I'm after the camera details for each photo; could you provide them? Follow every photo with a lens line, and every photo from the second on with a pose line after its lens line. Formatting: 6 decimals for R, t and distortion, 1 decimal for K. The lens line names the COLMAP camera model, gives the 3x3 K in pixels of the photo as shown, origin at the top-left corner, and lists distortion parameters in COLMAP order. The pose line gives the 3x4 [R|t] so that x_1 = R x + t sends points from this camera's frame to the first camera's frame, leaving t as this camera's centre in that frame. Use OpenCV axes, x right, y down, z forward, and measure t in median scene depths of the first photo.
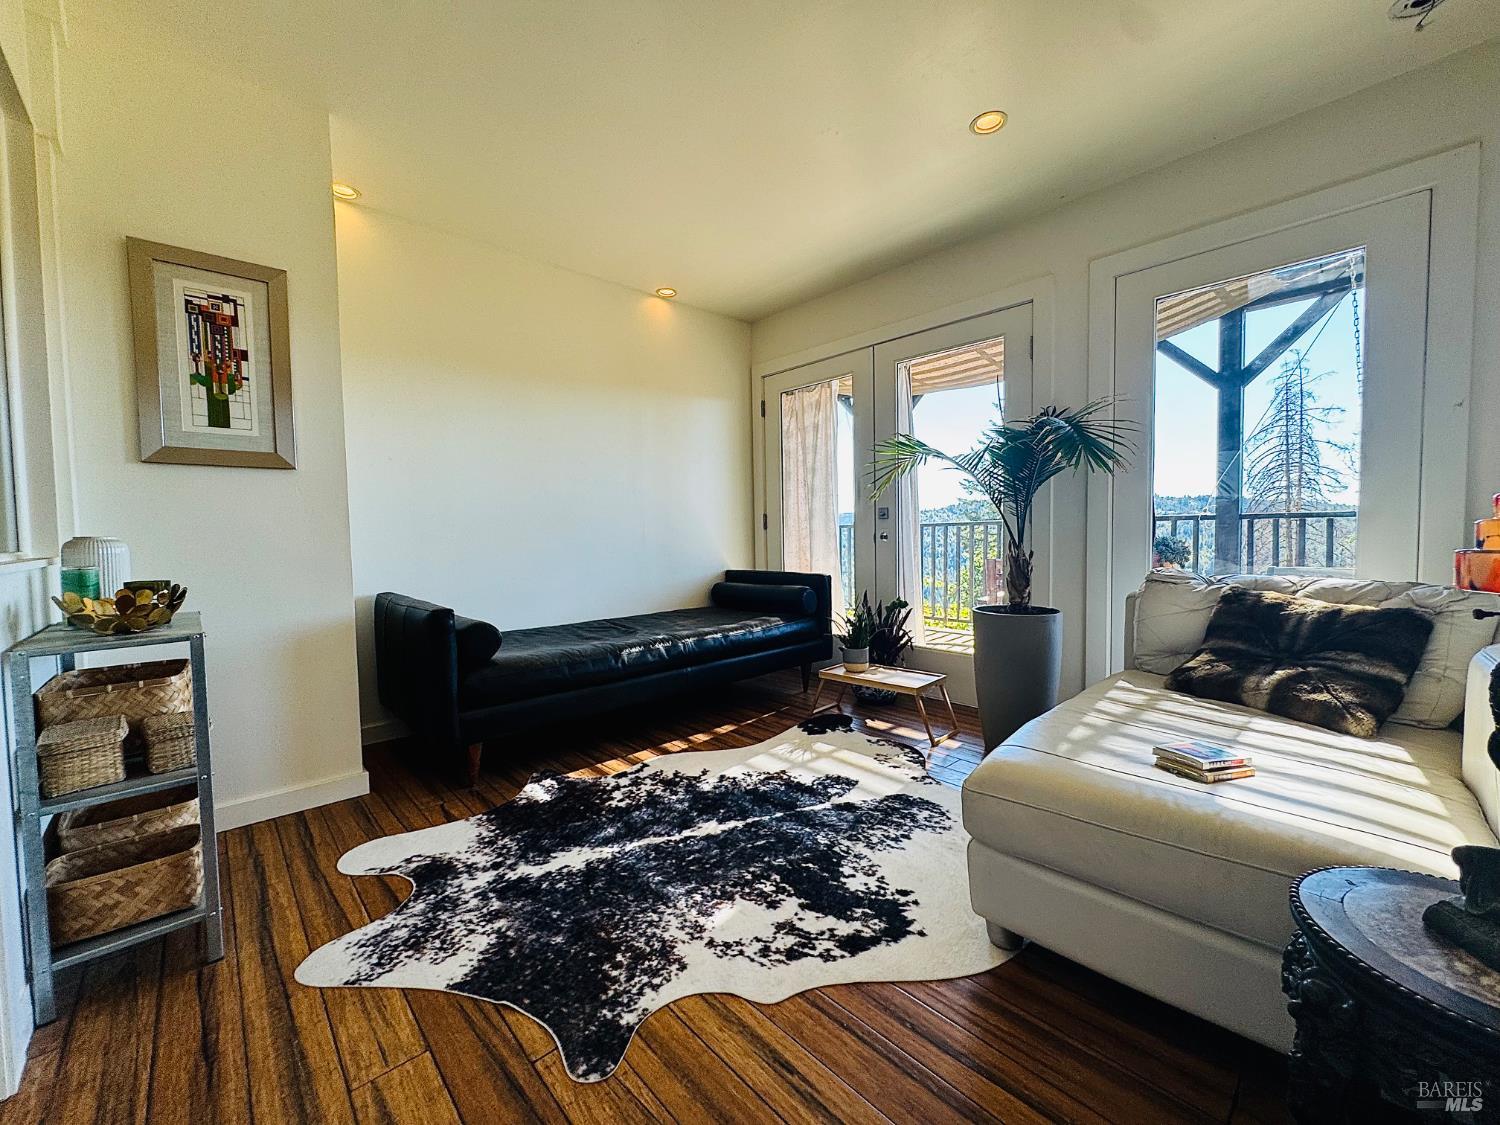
lens RADIAL K [[604.8, 0, 748.4], [0, 604.8, 562.7], [0, 0, 1]] dist [-0.007410, 0.000300]
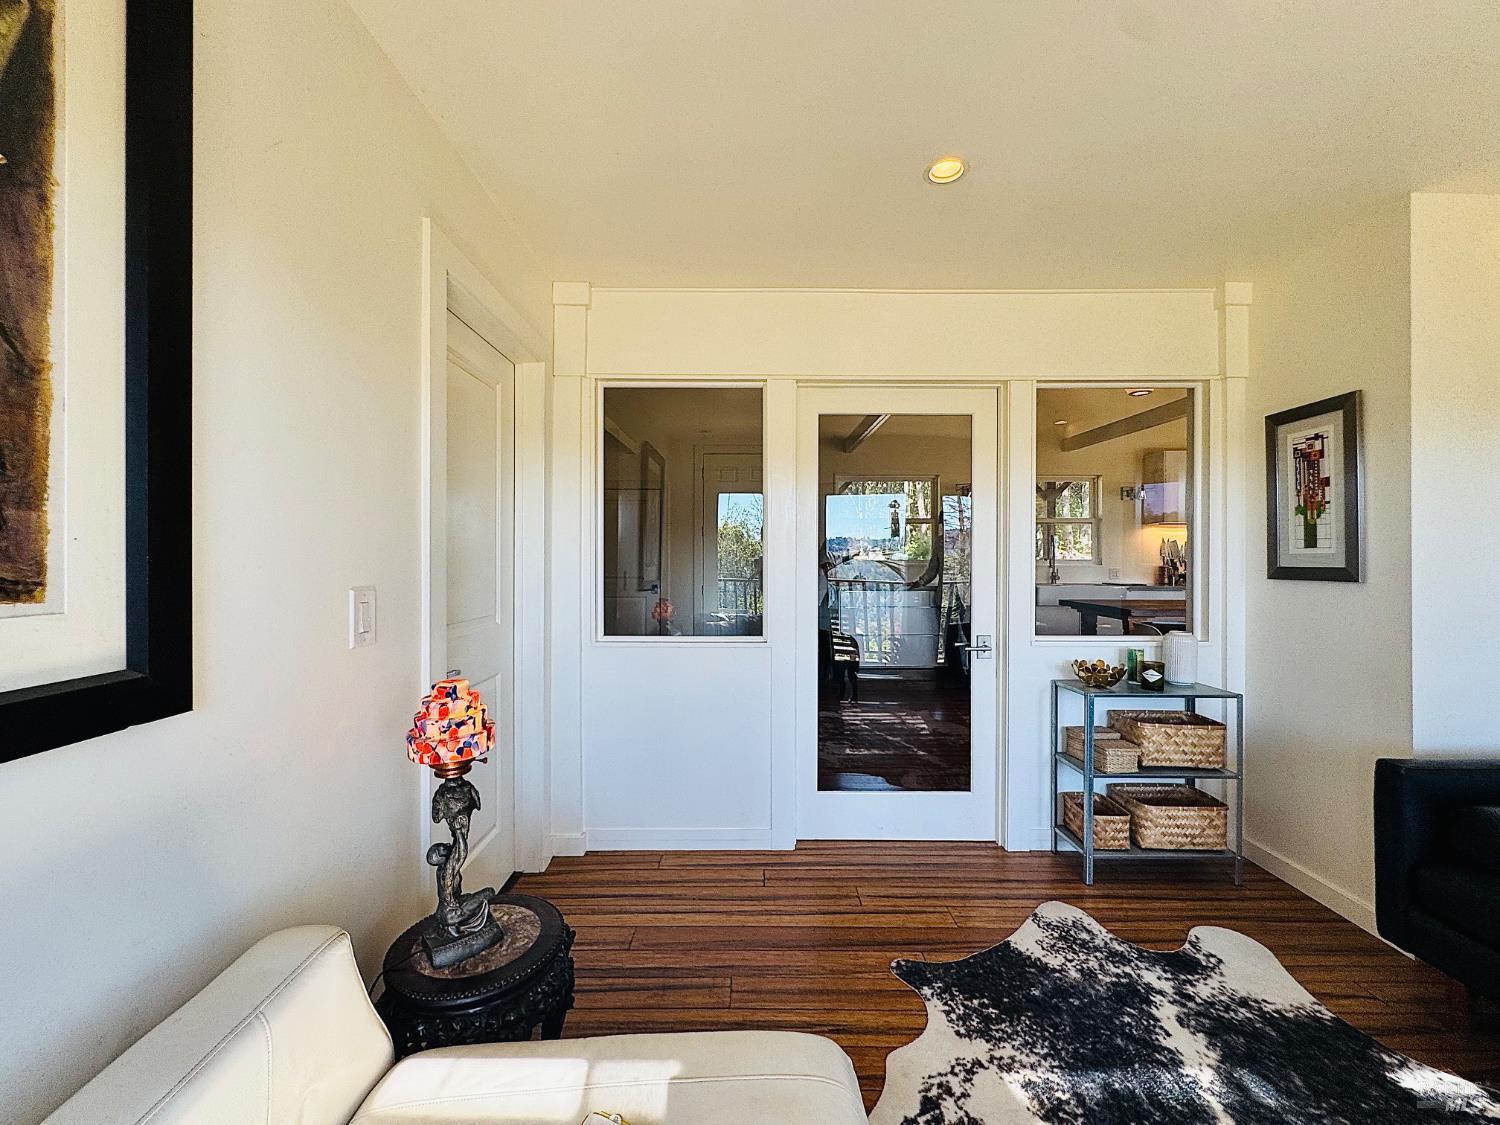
lens RADIAL K [[604.8, 0, 755.0], [0, 604.8, 558.3], [0, 0, 1]] dist [-0.007410, 0.000300]
pose [[-0.674042, 0.013671, -0.738566, 0.889166], [-0.033086, 0.998267, 0.048673, -0.281113], [0.737951, 0.057243, -0.672422, 1.232078]]
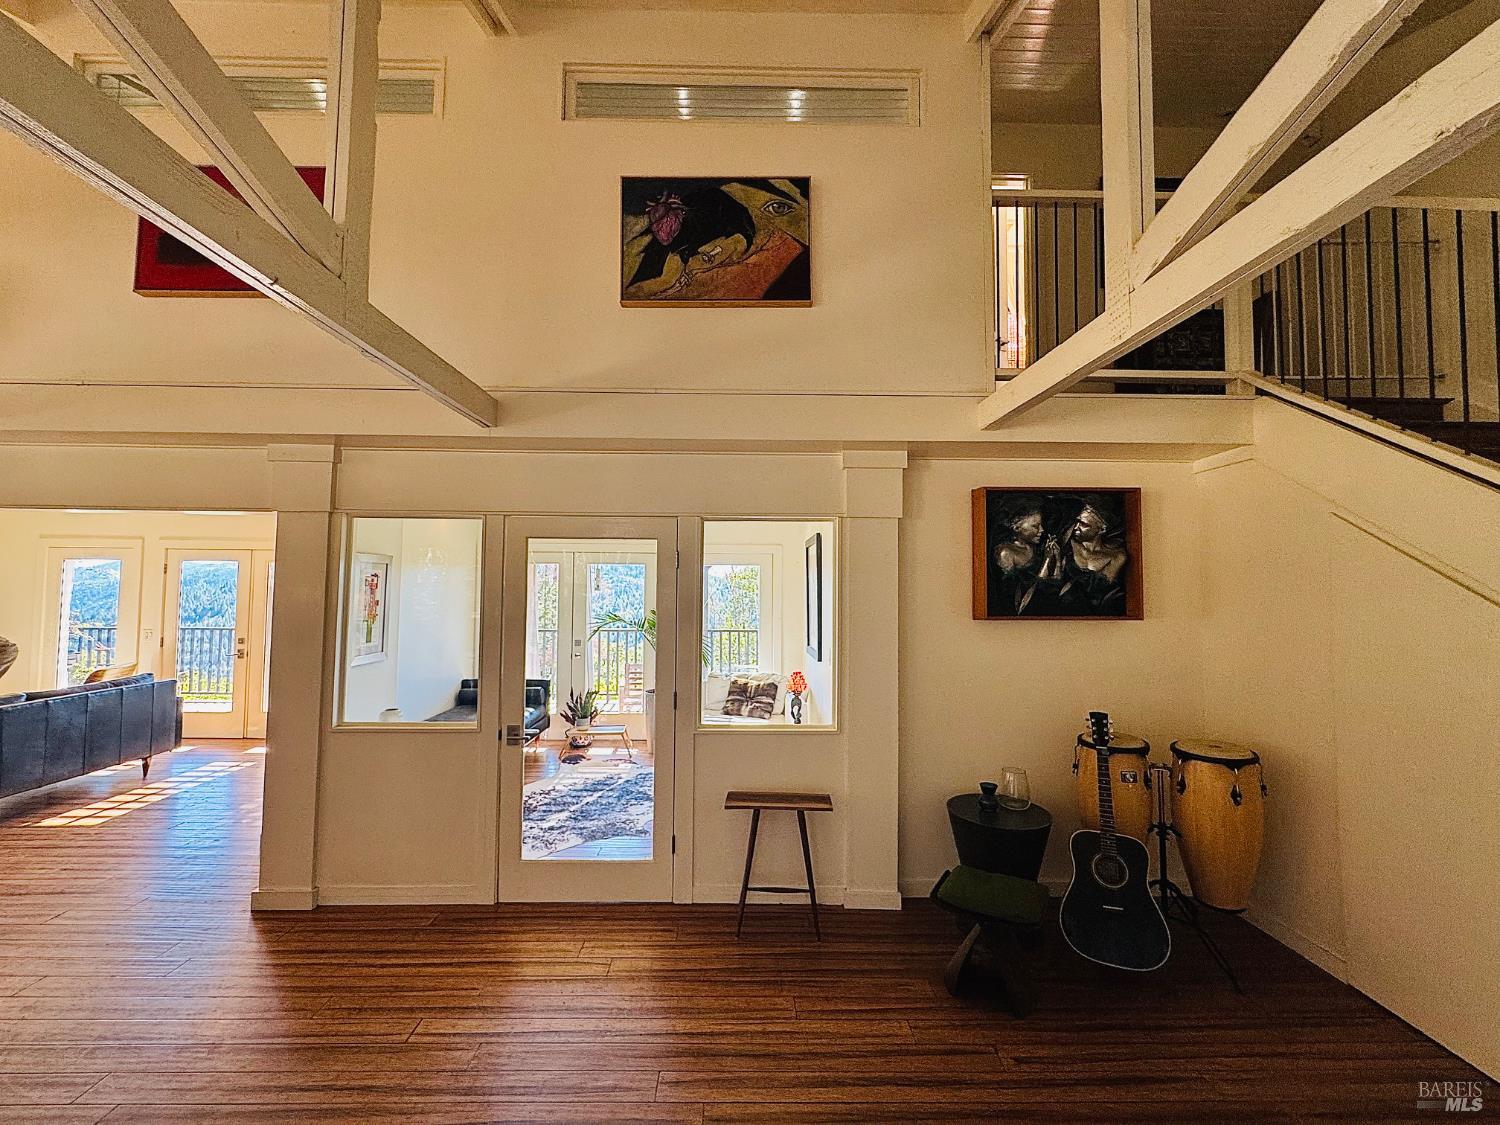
lens RADIAL K [[604.8, 0, 749.4], [0, 604.8, 557.9], [0, 0, 1]] dist [-0.007410, 0.000300]
pose [[0.664909, 0.055373, 0.744869, -1.882221], [0.023856, 0.995165, -0.095275, -0.349524], [-0.746544, 0.081119, 0.660373, -1.462252]]
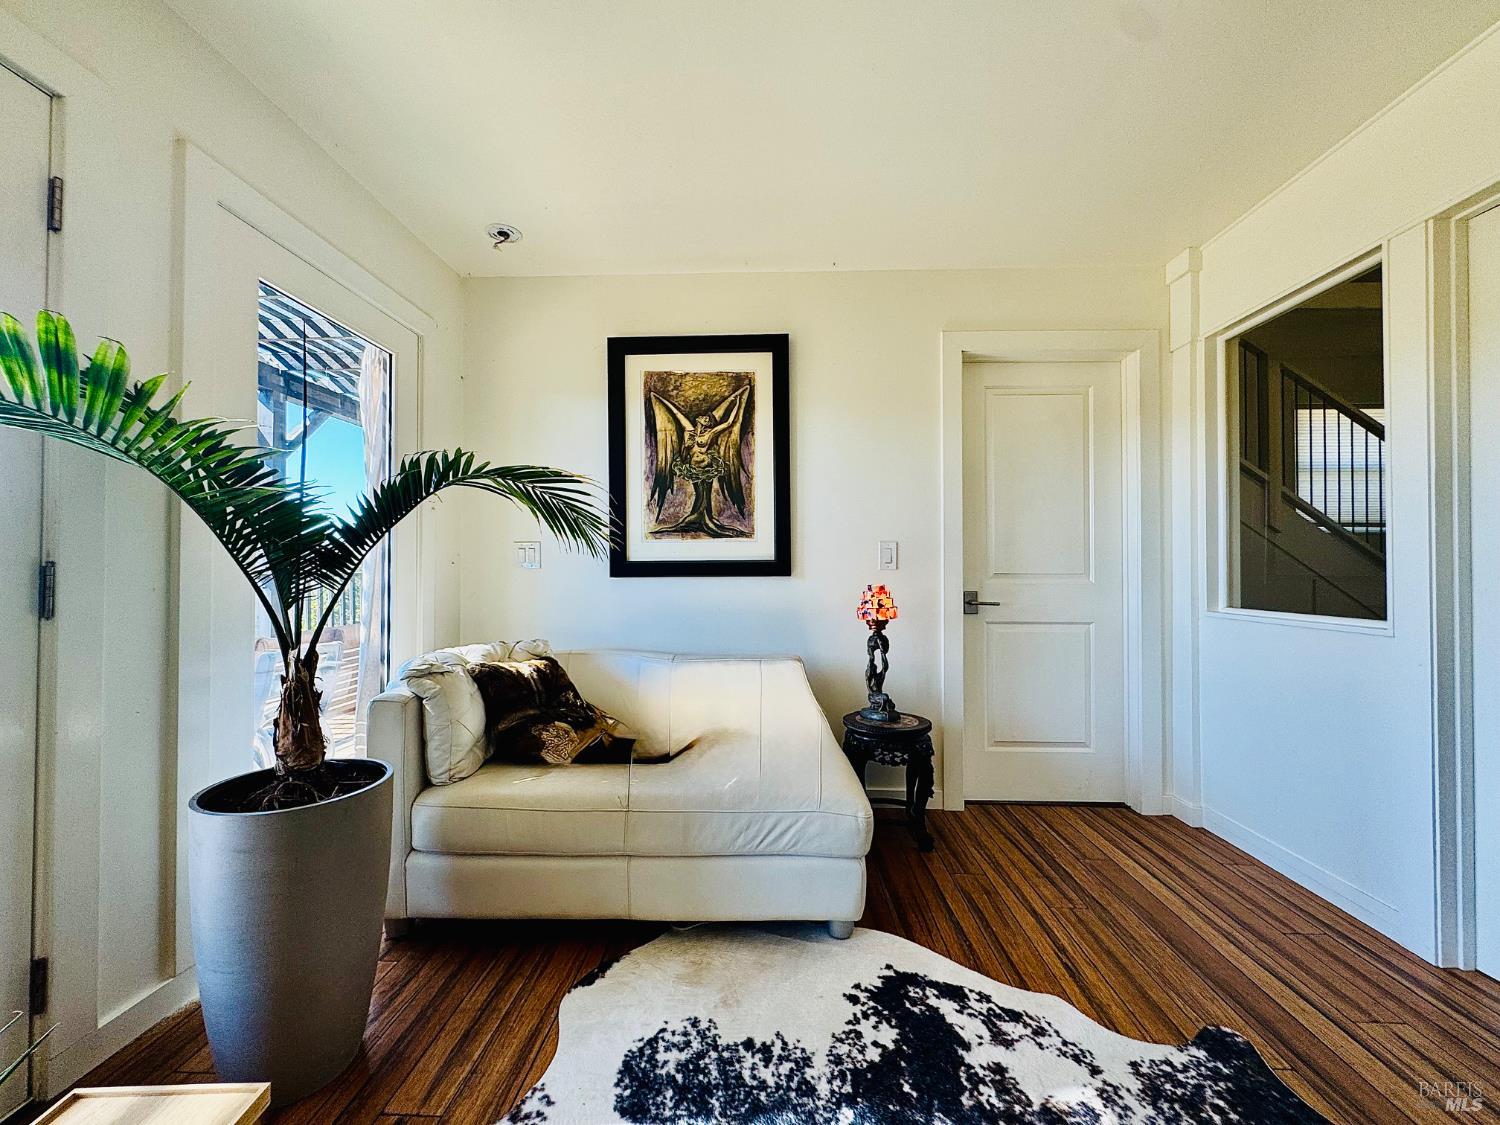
lens RADIAL K [[604.8, 0, 741.3], [0, 604.8, 560.1], [0, 0, 1]] dist [-0.007410, 0.000300]
pose [[-0.701668, 0.020021, 0.712222, -0.316772], [0.045648, 0.998815, 0.016895, -0.173954], [-0.711040, 0.044367, -0.701751, 1.790591]]
